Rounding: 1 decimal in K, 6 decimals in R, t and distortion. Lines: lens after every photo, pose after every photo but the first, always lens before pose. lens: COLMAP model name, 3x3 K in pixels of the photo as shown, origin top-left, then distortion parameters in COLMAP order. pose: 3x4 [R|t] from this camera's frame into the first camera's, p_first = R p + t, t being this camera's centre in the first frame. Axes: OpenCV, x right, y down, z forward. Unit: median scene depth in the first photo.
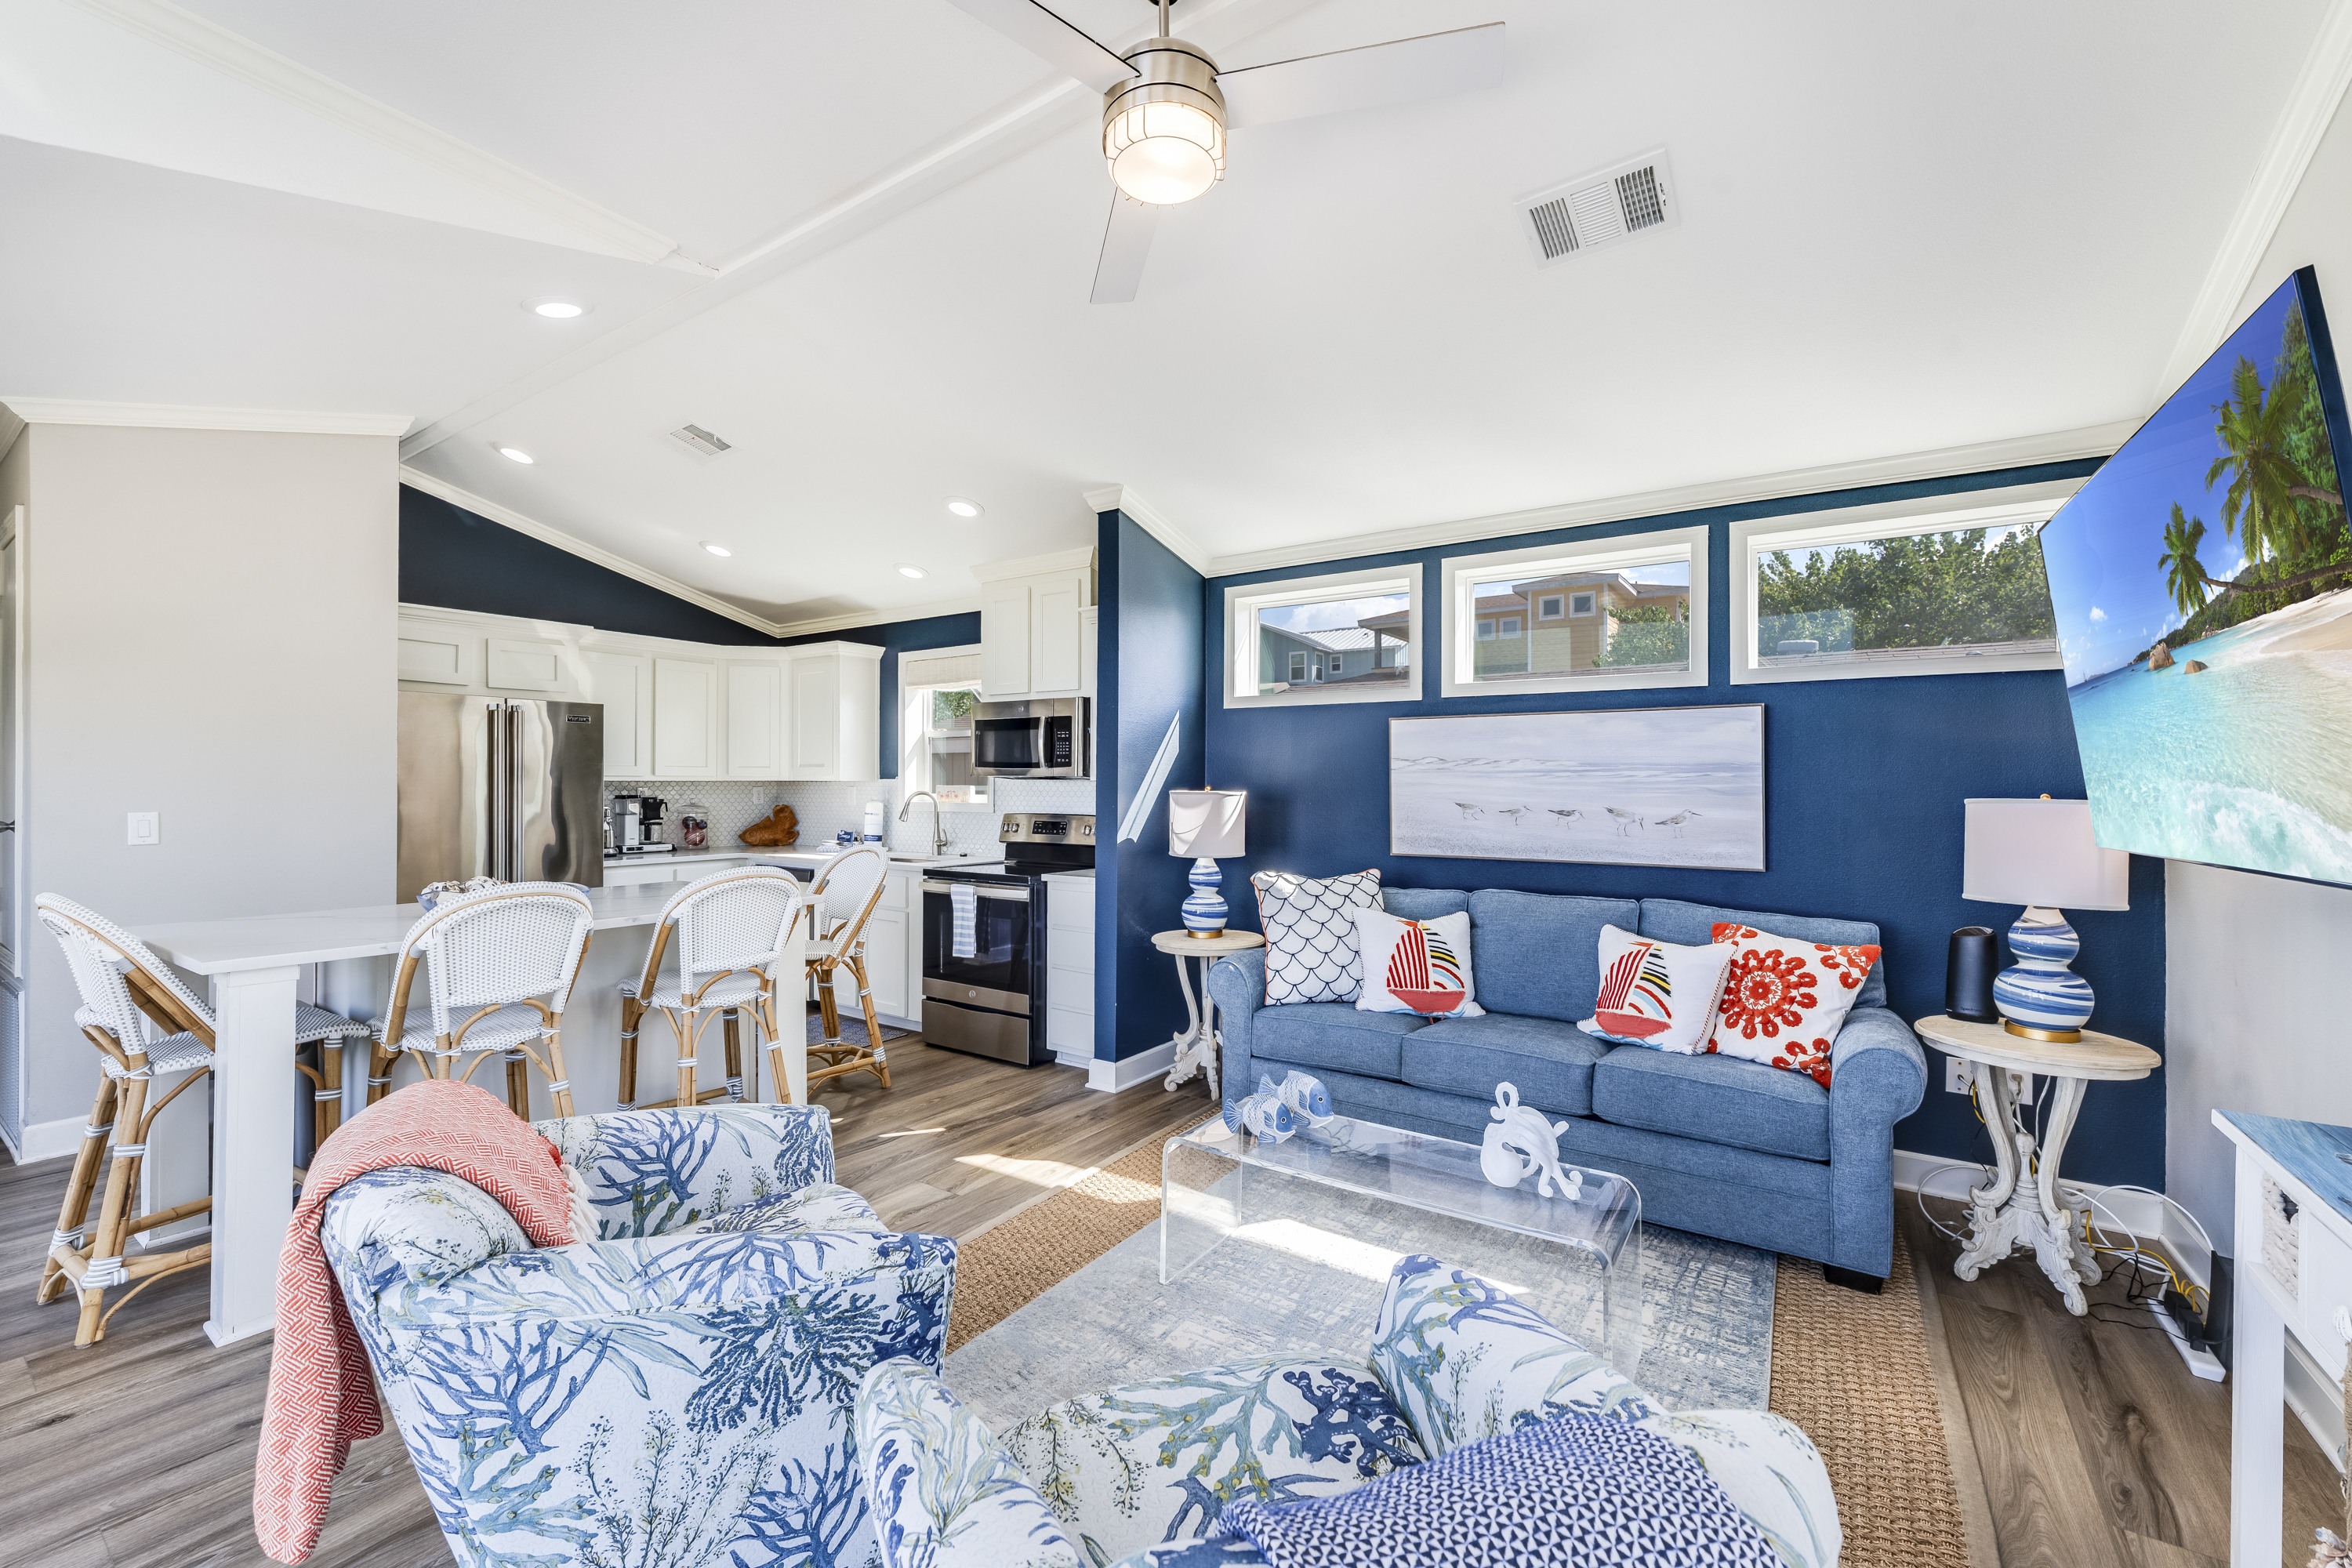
lens RADIAL K [[934.5, 0, 1146.1], [0, 934.5, 787.1], [0, 0, 1]] dist [0.003632, -0.001298]
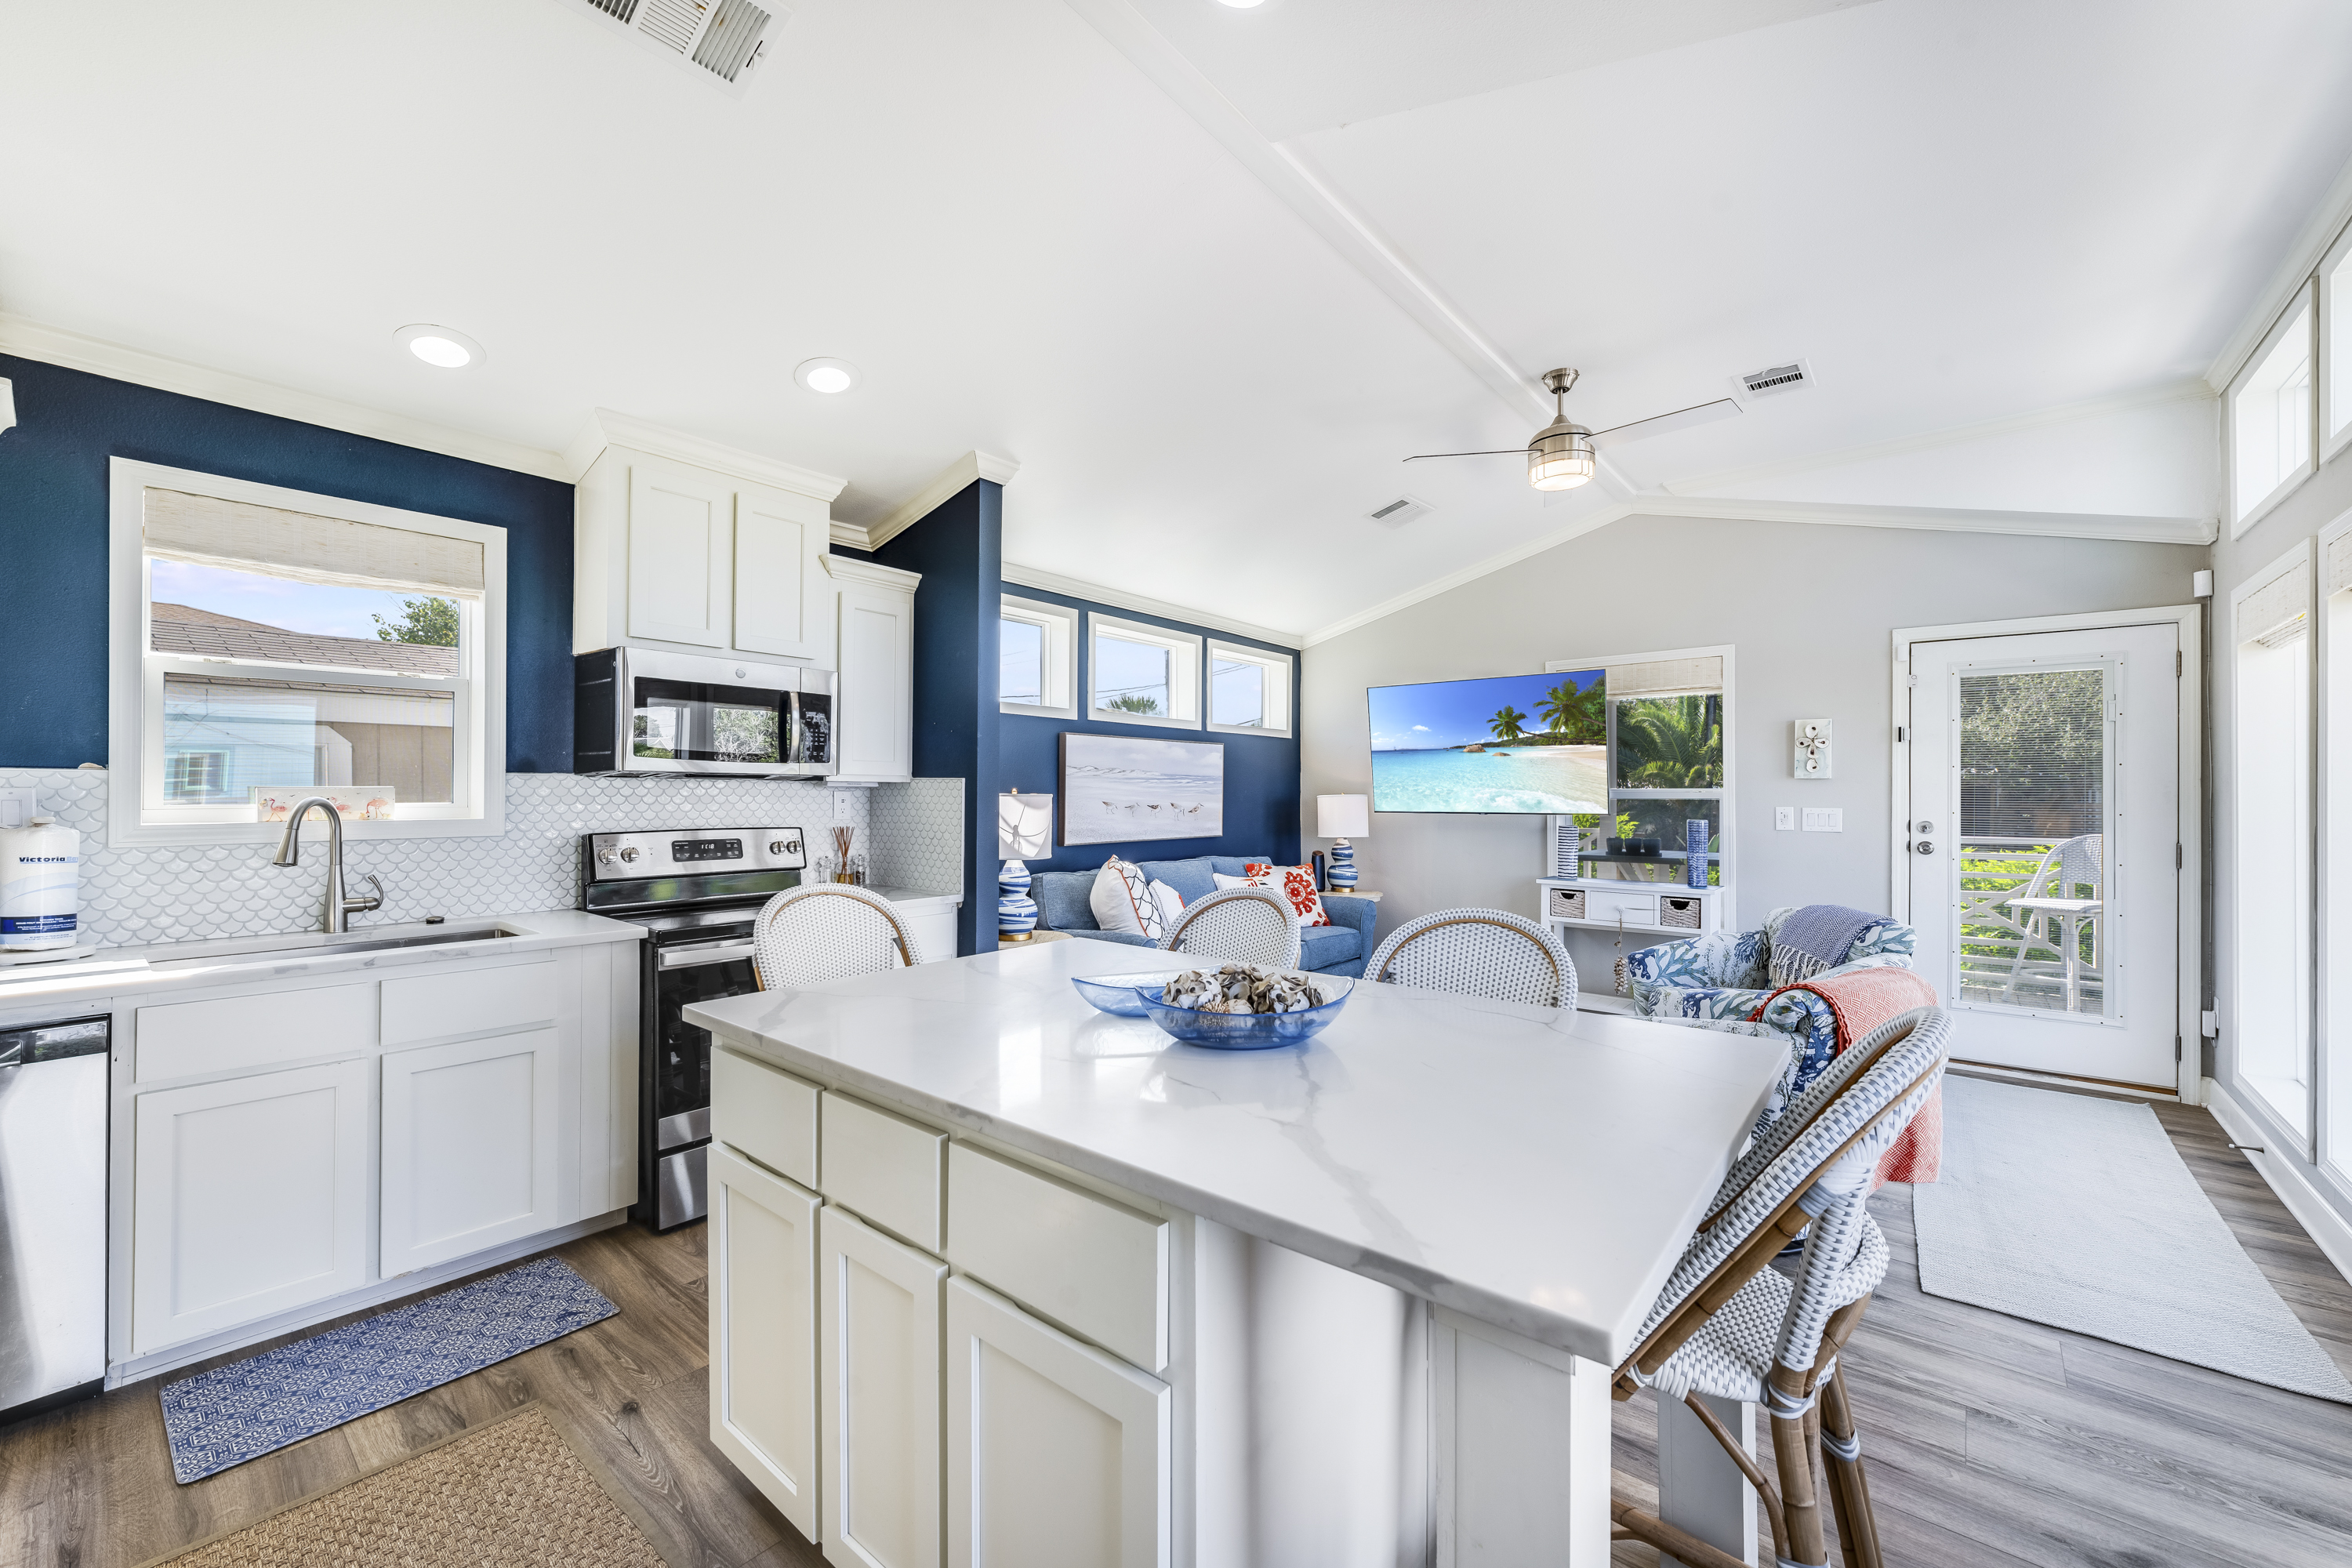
lens RADIAL K [[934.5, 0, 1184.3], [0, 934.5, 793.8], [0, 0, 1]] dist [0.003632, -0.001298]
pose [[0.076249, -0.004491, 0.997079, -0.938344], [-0.000734, 0.999989, 0.004560, 0.000111], [-0.997089, -0.001080, 0.076245, 0.755477]]
